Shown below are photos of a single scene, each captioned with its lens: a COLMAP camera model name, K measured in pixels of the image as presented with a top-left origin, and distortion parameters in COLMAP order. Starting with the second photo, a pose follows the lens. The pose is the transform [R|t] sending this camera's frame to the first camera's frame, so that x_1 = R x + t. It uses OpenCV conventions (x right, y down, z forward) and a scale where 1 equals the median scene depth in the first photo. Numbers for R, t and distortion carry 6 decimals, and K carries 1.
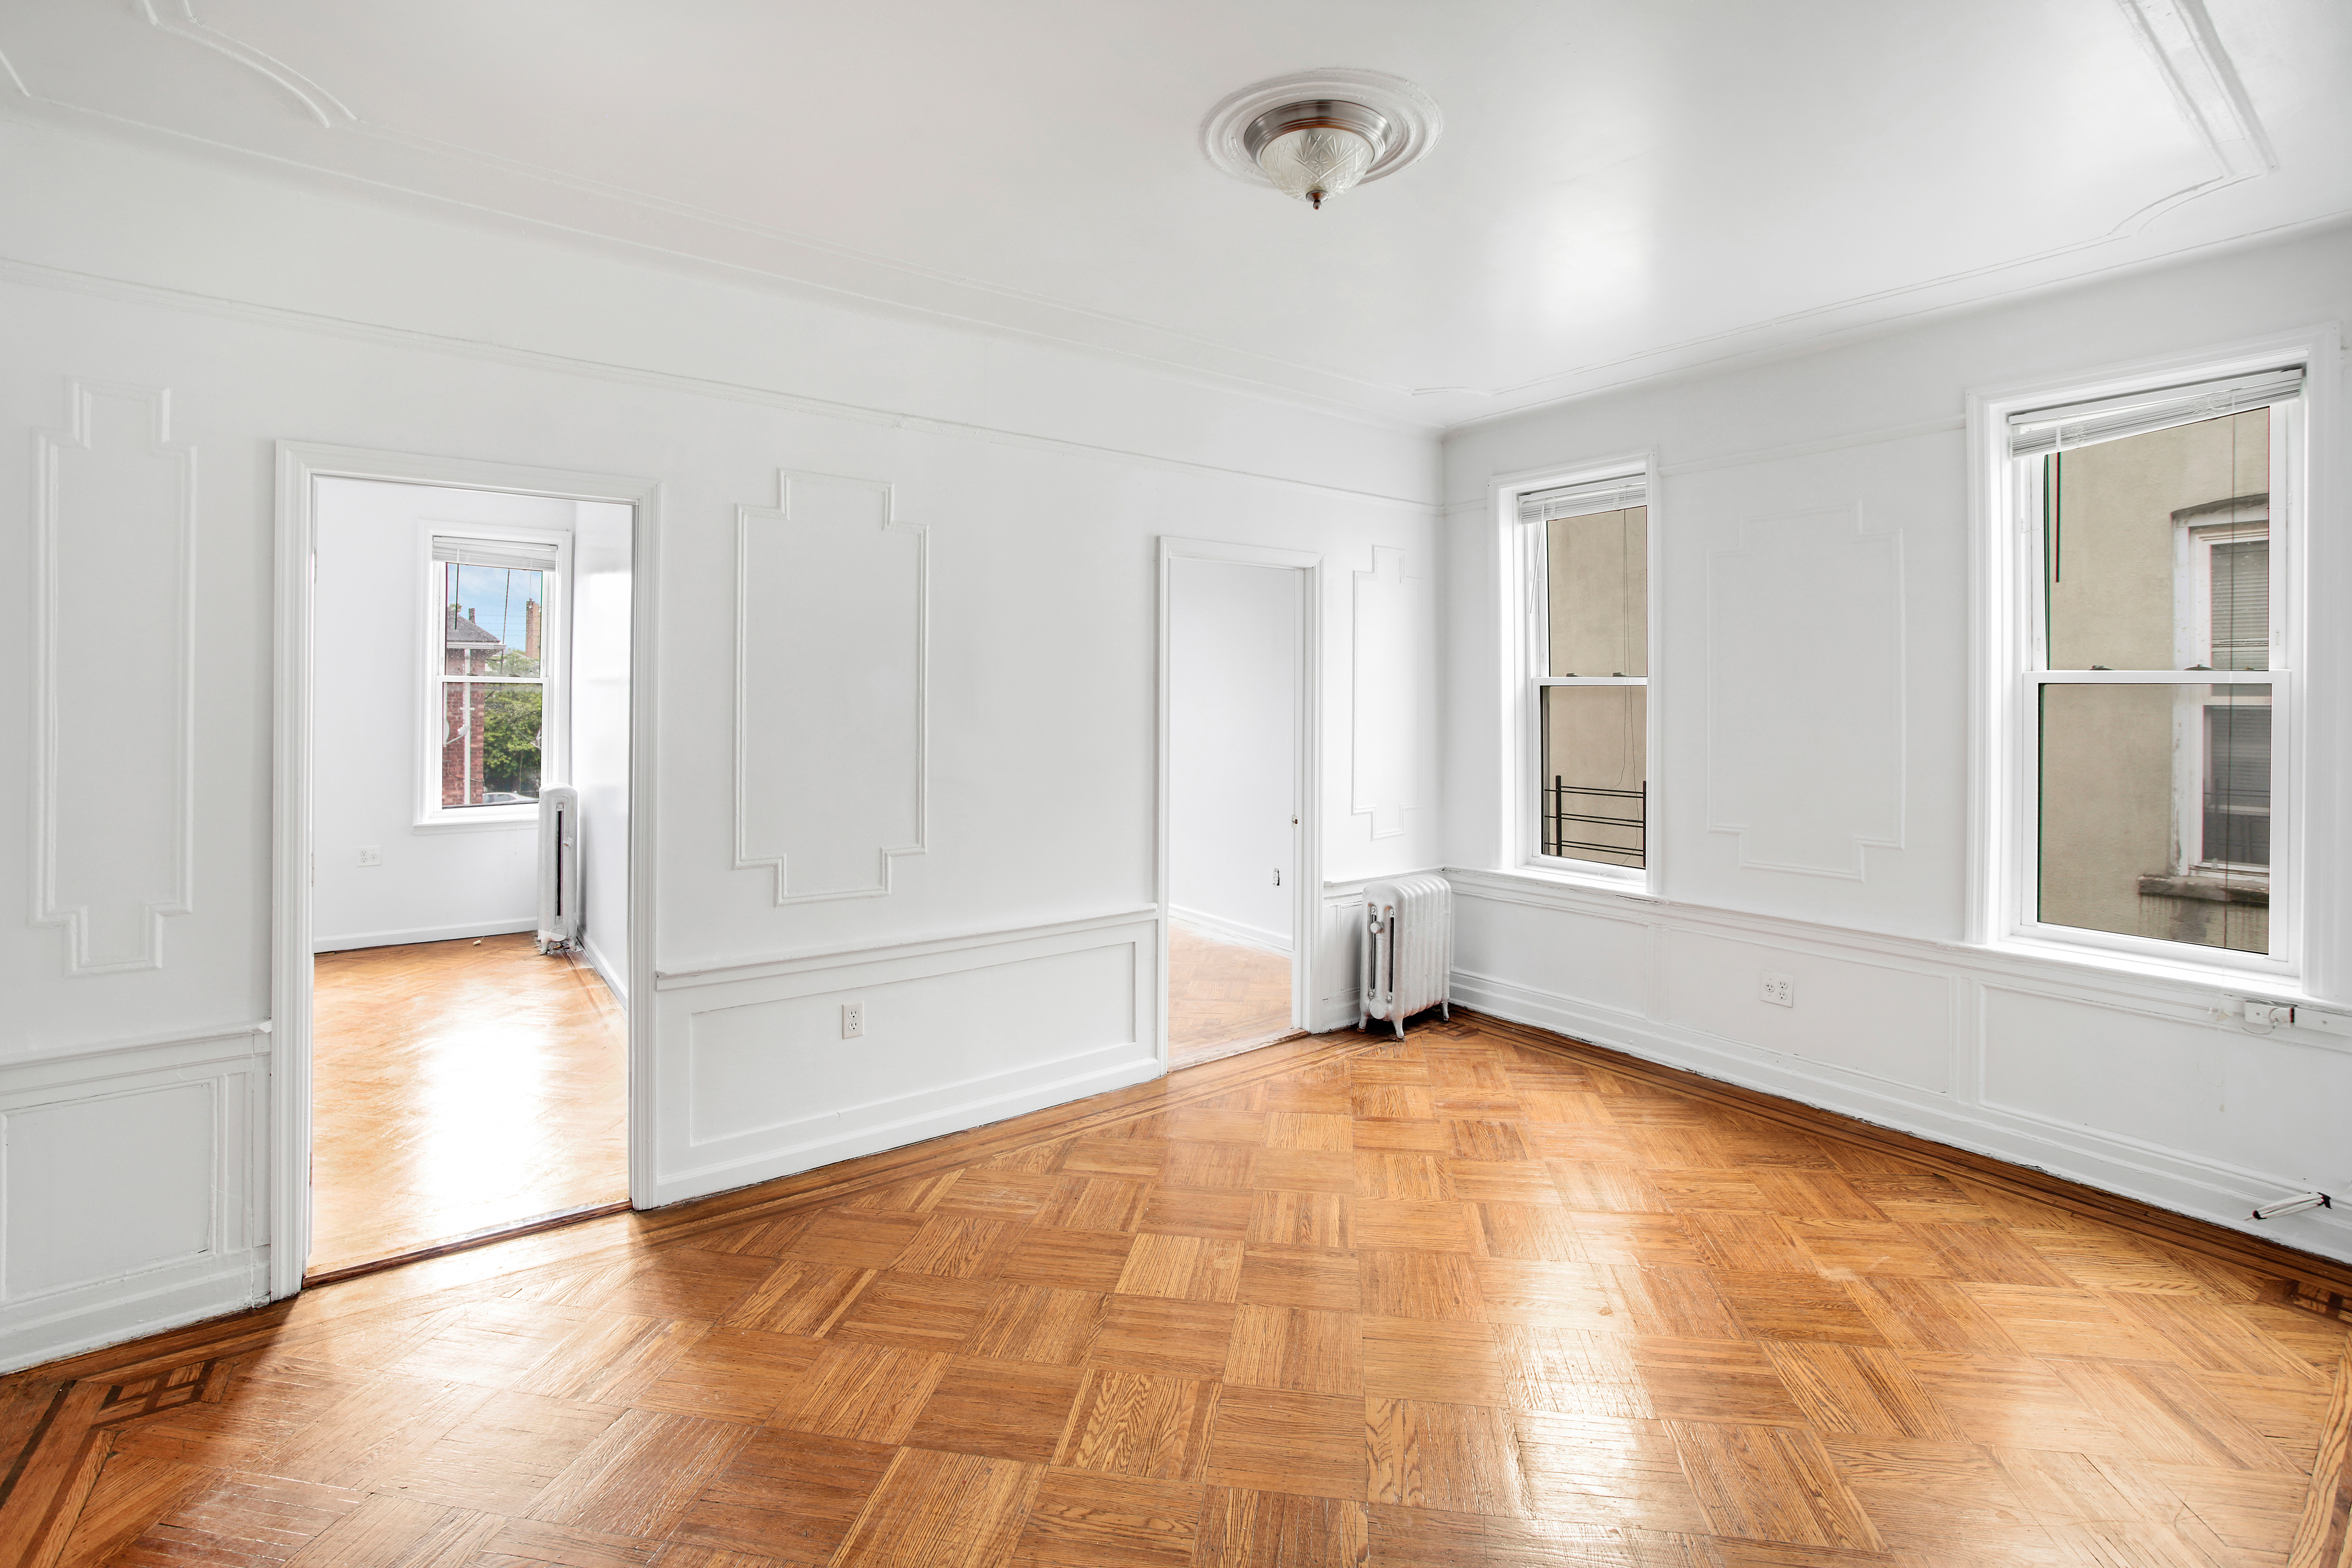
lens RADIAL K [[1095.3, 0, 1182.9], [0, 1095.3, 697.6], [0, 0, 1]] dist [-0.003199, 0.000068]
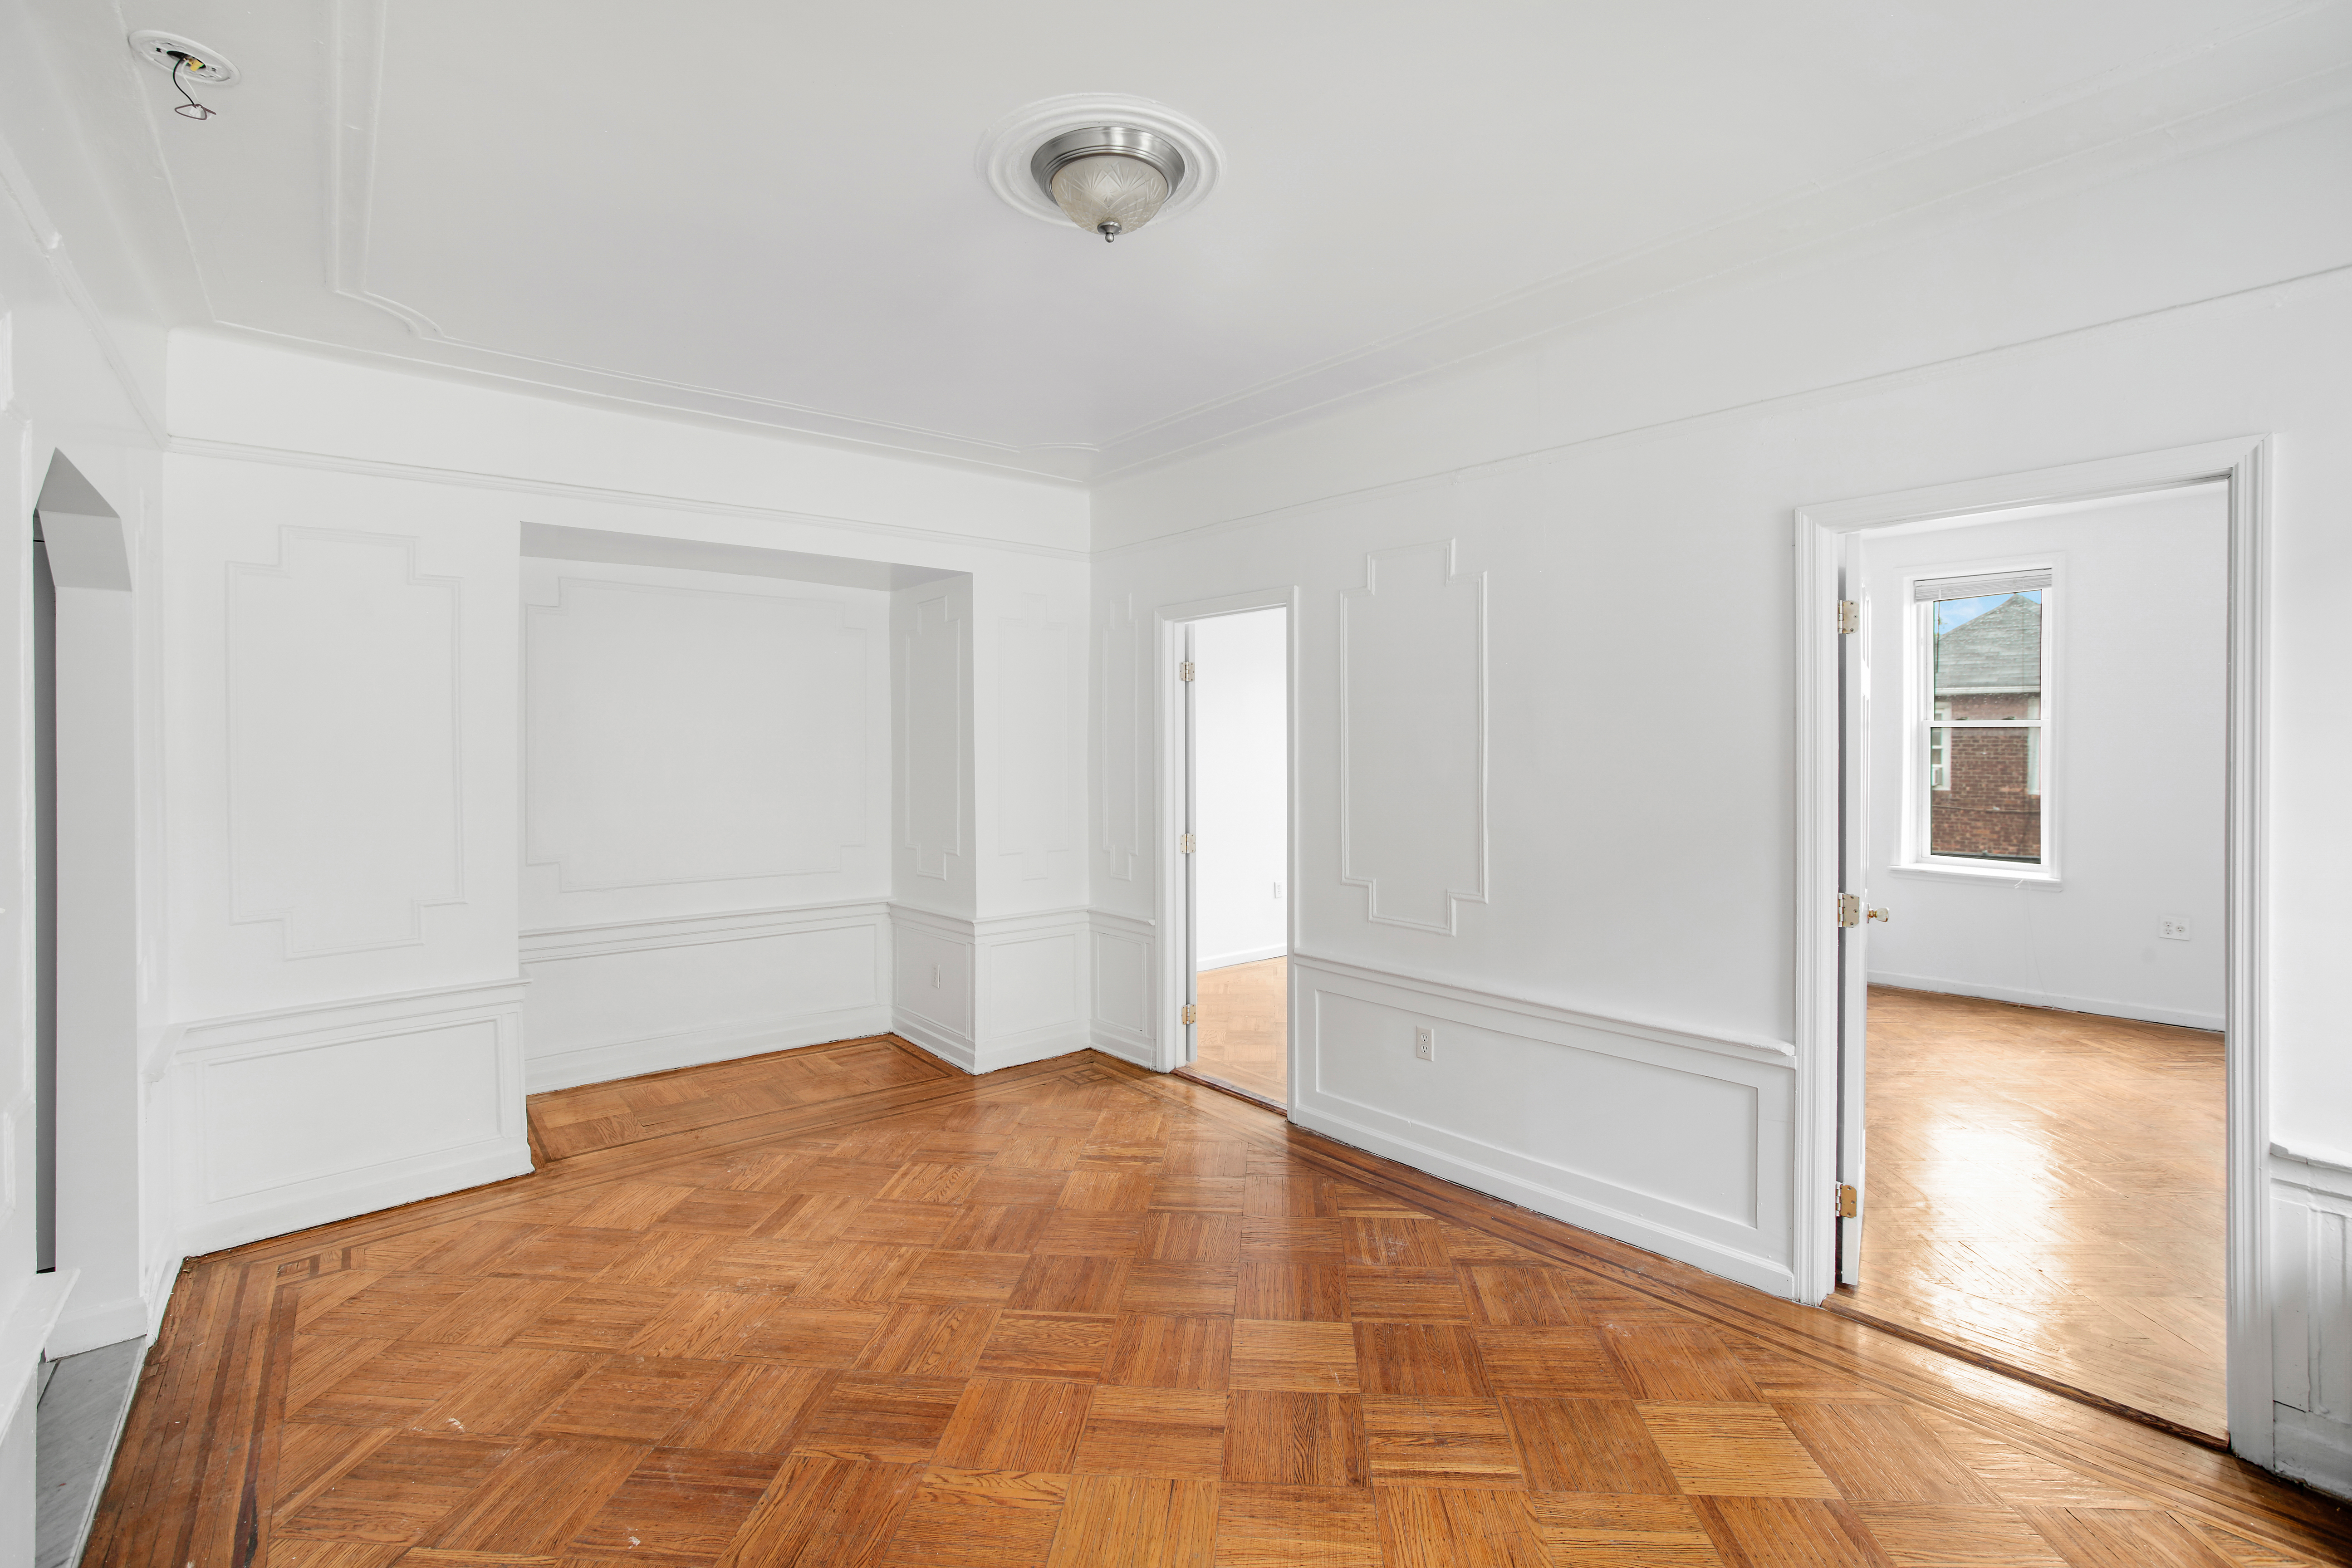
lens RADIAL K [[1072.0, 0, 1176.9], [0, 1072.0, 751.5], [0, 0, 1]] dist [-0.000275, 0.000268]
pose [[0.059438, 0.003742, -0.998225, 0.772516], [0.004091, 0.999984, 0.003992, -0.000138], [0.998224, -0.004321, 0.059422, 0.721376]]
